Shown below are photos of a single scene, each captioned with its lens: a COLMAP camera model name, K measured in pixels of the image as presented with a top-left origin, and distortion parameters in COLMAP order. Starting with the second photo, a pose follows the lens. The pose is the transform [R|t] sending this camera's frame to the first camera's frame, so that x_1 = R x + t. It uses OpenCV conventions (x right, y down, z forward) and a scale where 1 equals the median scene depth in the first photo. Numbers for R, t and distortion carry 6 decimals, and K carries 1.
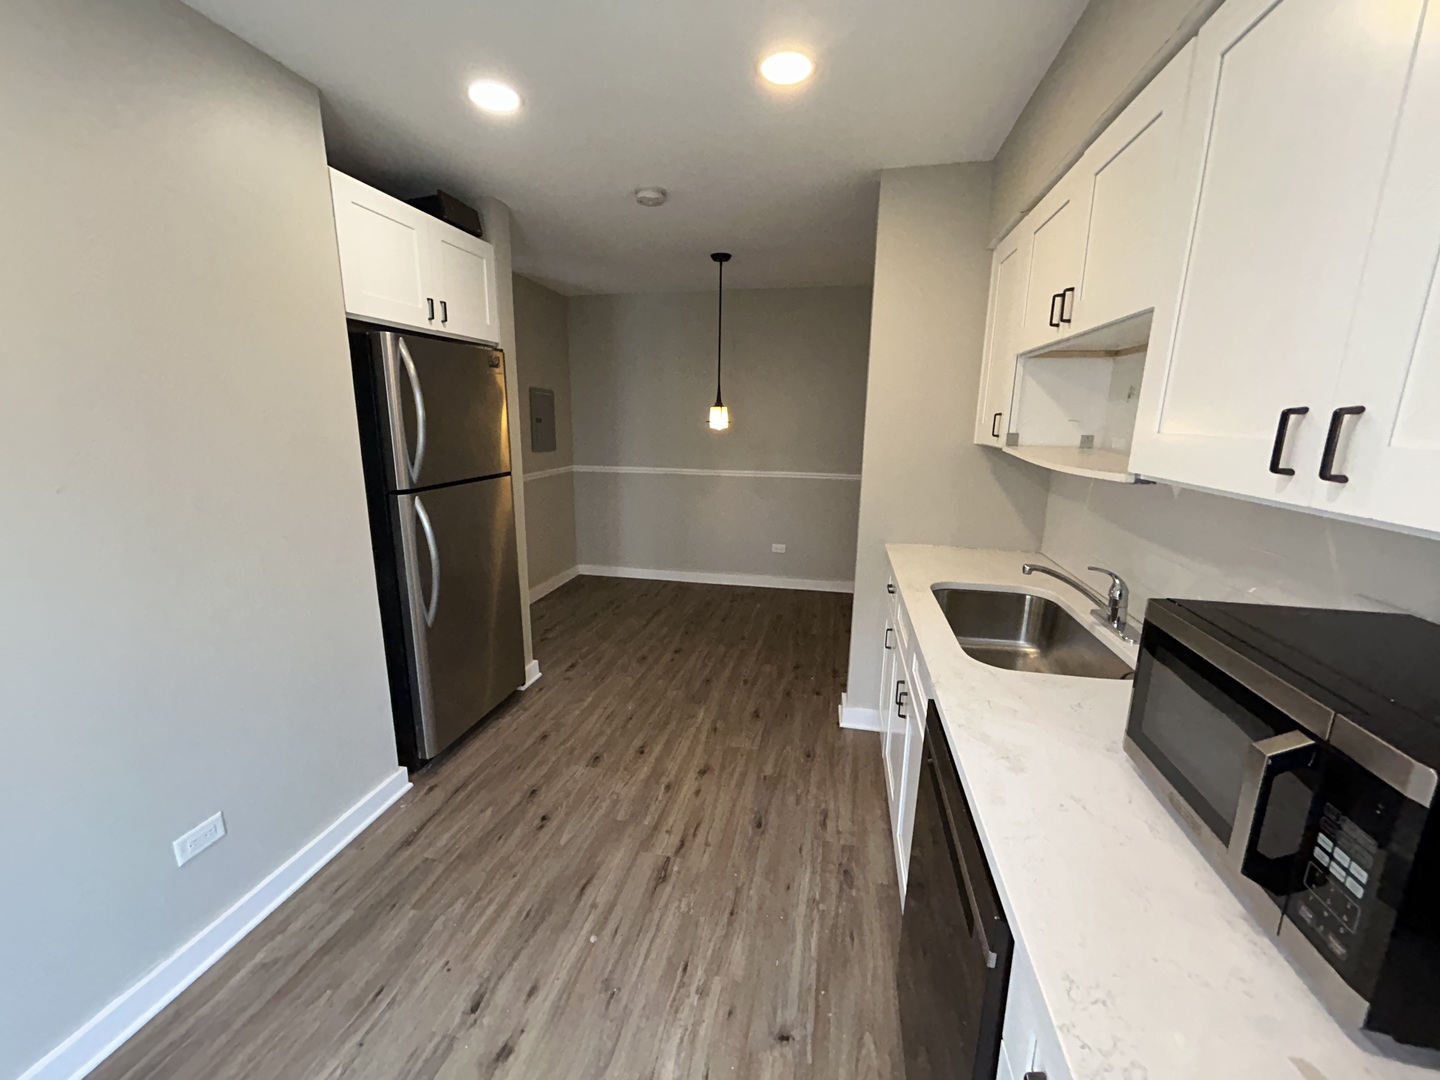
lens RADIAL K [[580.2, 0, 720.0], [0, 580.2, 540.0], [0, 0, 1]] dist [-0.000831, 0.000670]
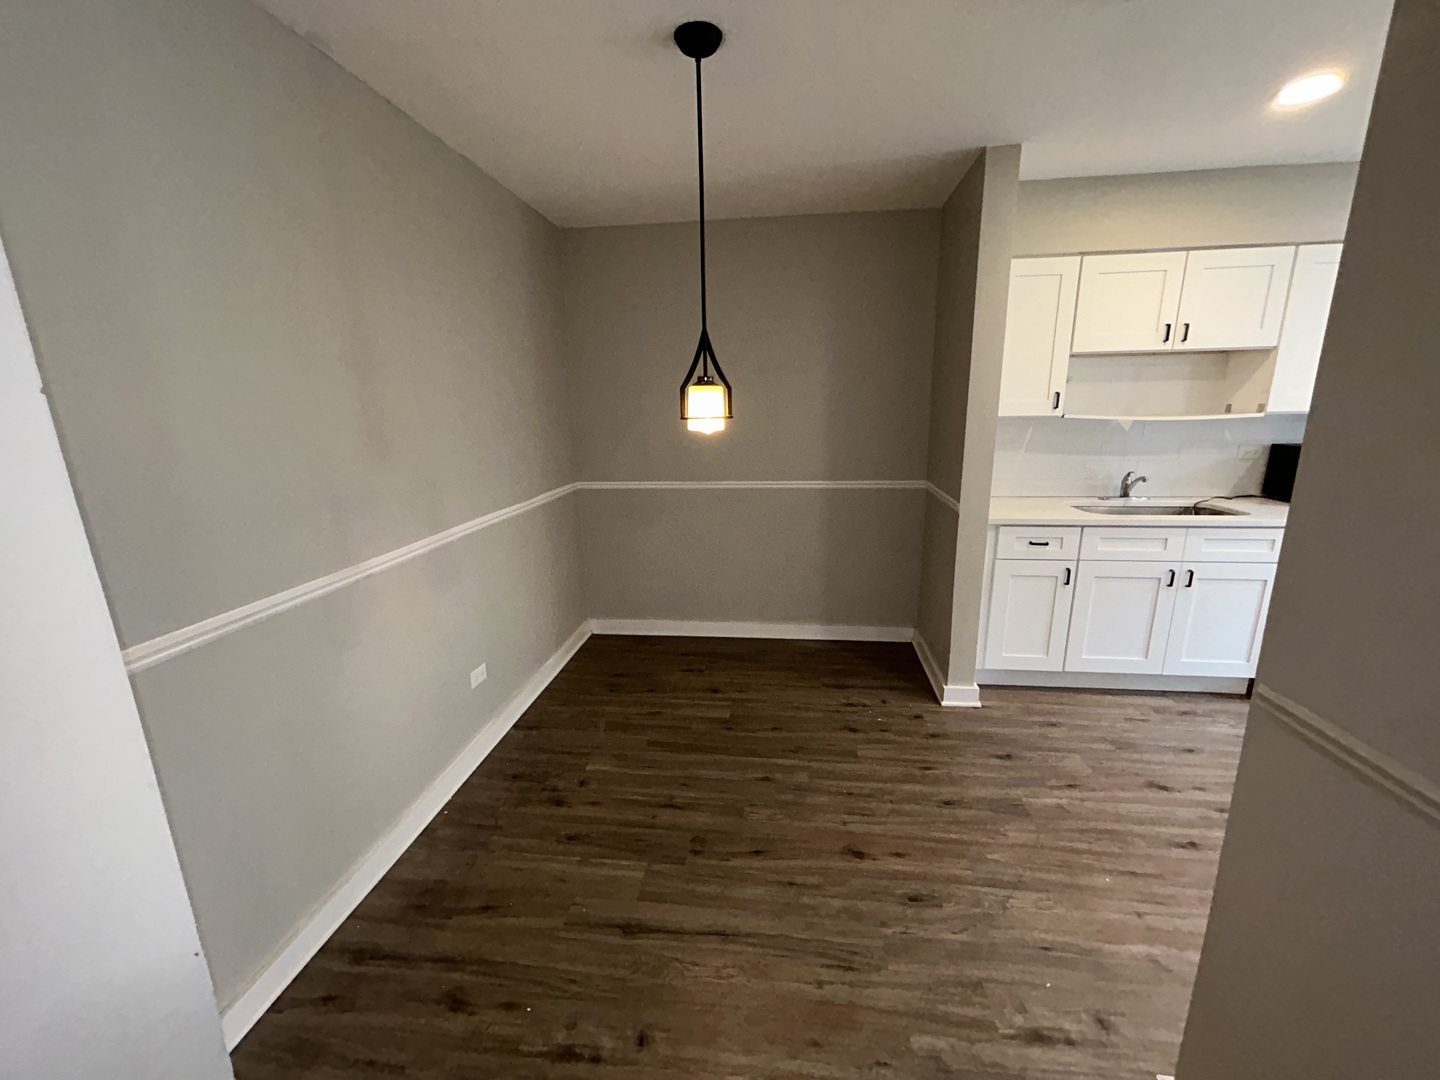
lens RADIAL K [[580.2, 0, 720.0], [0, 580.2, 540.0], [0, 0, 1]] dist [-0.000831, 0.000670]
pose [[-0.088662, -0.241191, 0.966419, -0.756263], [0.227580, 0.939671, 0.255395, -0.357382], [-0.969714, 0.242582, -0.028423, 1.610492]]
